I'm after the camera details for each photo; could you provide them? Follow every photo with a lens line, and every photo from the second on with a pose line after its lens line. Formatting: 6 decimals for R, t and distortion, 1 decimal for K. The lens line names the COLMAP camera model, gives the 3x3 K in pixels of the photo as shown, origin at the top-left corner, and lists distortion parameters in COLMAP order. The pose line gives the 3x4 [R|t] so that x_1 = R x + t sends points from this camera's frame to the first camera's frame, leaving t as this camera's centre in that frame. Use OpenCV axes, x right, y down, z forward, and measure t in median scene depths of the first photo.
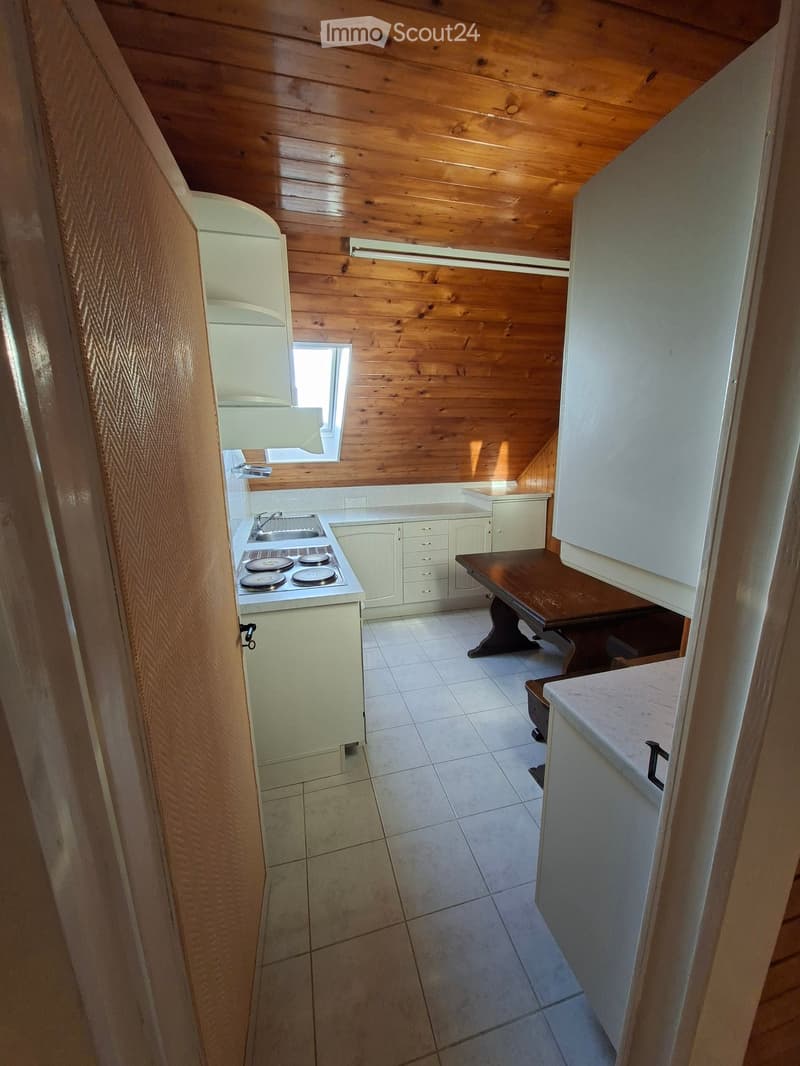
lens RADIAL K [[415.5, 0, 400.9], [0, 415.5, 533.4], [0, 0, 1]] dist [-0.004321, 0.001163]
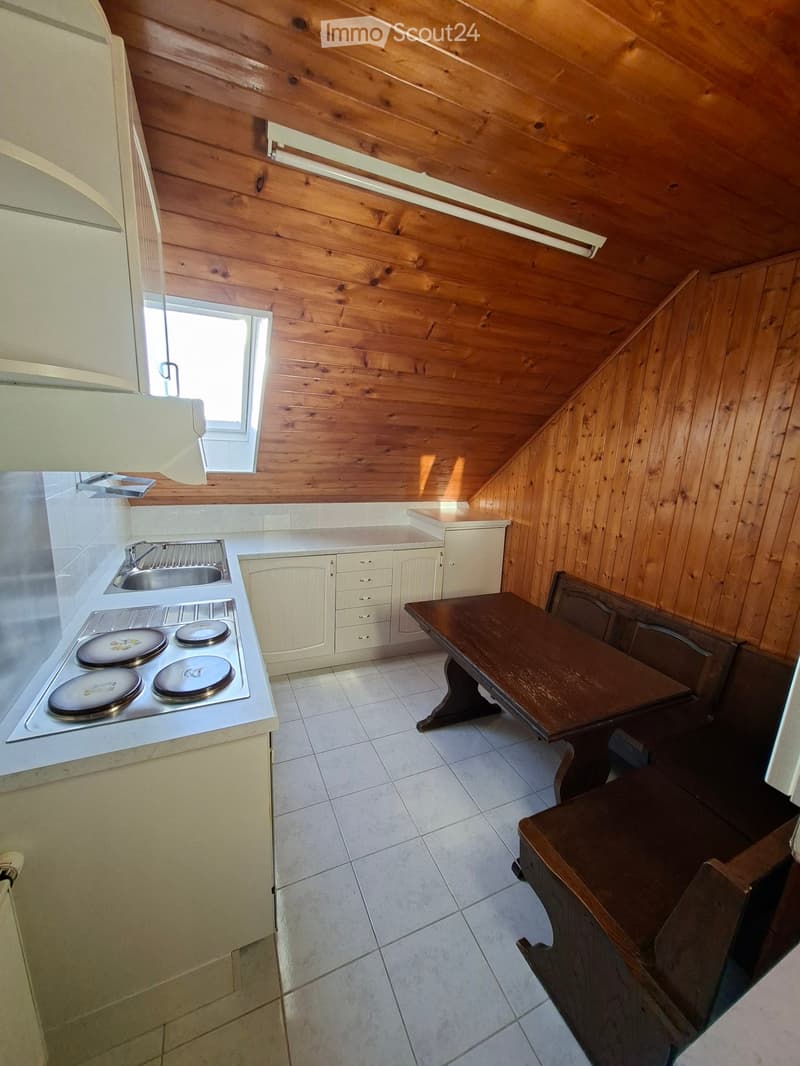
lens RADIAL K [[415.5, 0, 397.9], [0, 415.5, 535.0], [0, 0, 1]] dist [-0.004321, 0.001163]
pose [[0.986341, 0.024227, 0.162923, -0.012992], [-0.023878, 0.999706, -0.004101, -0.075086], [-0.162974, 0.000154, 0.986630, 0.242469]]
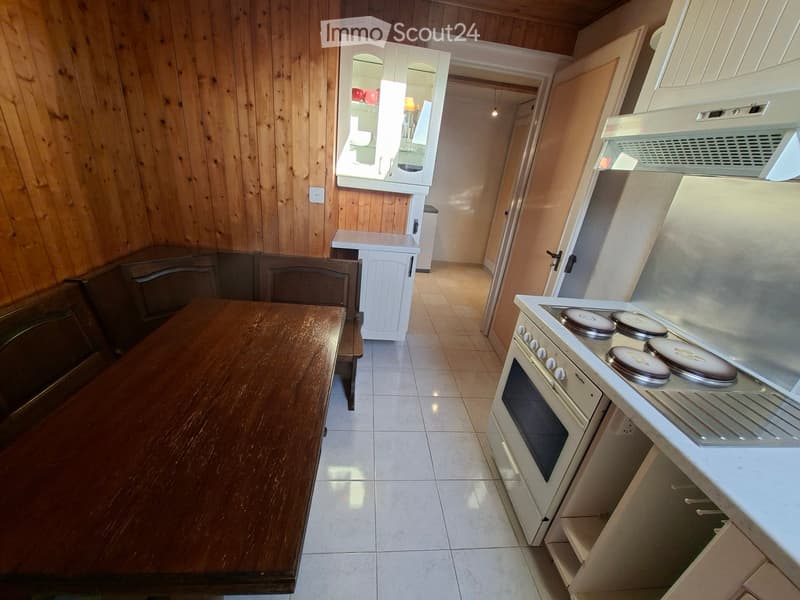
lens RADIAL K [[311.8, 0, 400.0], [0, 311.8, 296.1], [0, 0, 1]] dist [-0.004321, 0.001163]
pose [[-0.981276, -0.156014, 0.112946, 0.102041], [-0.060545, 0.806542, 0.588069, -0.250805], [-0.182842, 0.570220, -0.800886, 1.329247]]
